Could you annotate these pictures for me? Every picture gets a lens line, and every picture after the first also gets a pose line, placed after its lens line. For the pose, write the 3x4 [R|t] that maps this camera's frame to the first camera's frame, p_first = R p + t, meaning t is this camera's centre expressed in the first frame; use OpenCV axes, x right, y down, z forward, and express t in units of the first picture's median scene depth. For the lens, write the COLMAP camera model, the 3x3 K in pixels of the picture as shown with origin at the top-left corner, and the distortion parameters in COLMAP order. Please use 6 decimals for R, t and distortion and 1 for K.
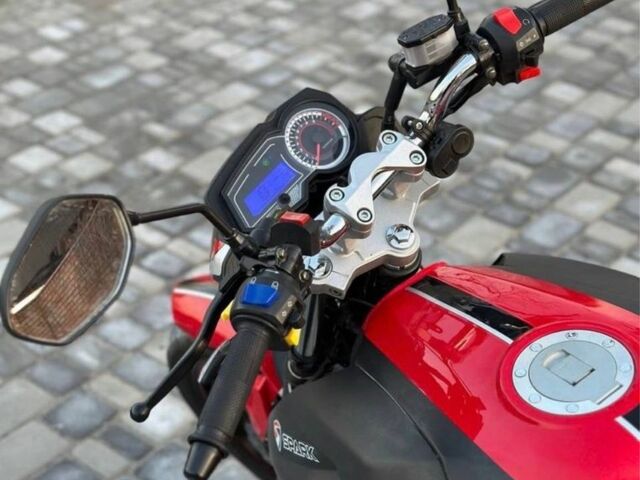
lens RADIAL K [[1195.4, 0, 319.9], [0, 1195.4, 240.1], [0, 0, 1]] dist [0.088879, 0.000000]
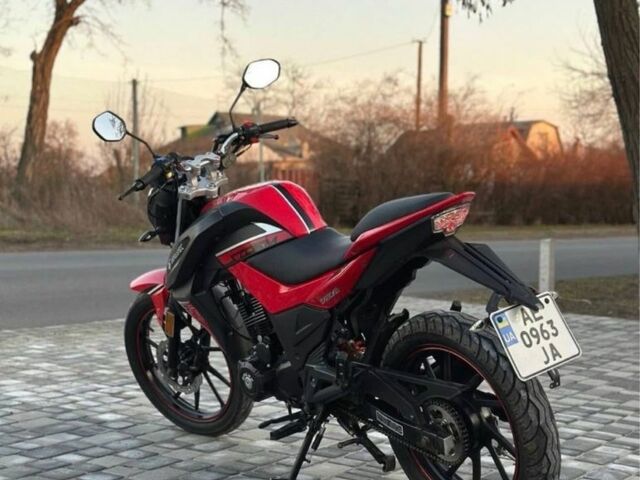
lens RADIAL K [[1195.4, 0, 320.1], [0, 1195.4, 239.8], [0, 0, 1]] dist [0.088879, 0.000000]
pose [[0.996577, 0.015536, 0.081192, 0.033409], [0.027410, 0.864517, -0.501855, 0.634977], [-0.077989, 0.502363, 0.861132, -0.613437]]
